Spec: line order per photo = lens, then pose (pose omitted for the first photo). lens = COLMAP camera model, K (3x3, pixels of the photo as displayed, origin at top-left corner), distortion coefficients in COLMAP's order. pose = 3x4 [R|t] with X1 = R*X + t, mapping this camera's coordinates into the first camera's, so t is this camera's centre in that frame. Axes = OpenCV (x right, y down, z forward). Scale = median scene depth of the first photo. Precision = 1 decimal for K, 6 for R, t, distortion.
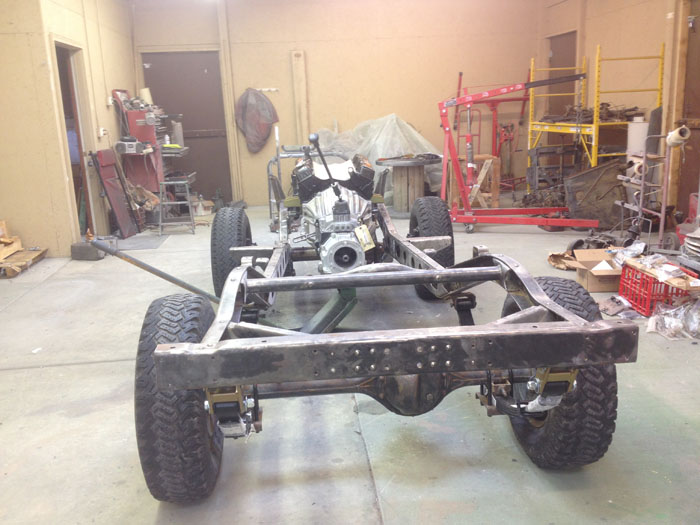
lens RADIAL K [[662.8, 0, 338.1], [0, 662.8, 251.5], [0, 0, 1]] dist [0.029861, 0.000000]
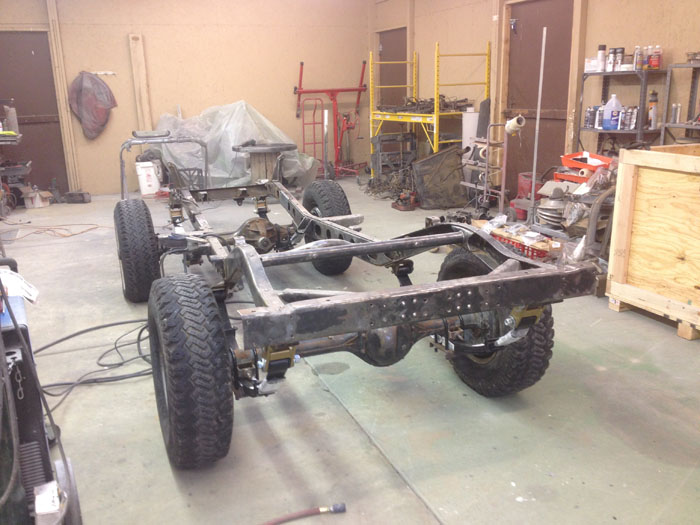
lens RADIAL K [[662.8, 0, 355.2], [0, 662.8, 266.0], [0, 0, 1]] dist [0.029861, 0.000000]
pose [[0.949695, -0.063083, 0.306757, -0.104062], [0.051404, 0.997617, 0.046013, 0.006257], [-0.308928, -0.027929, 0.950675, -0.028394]]
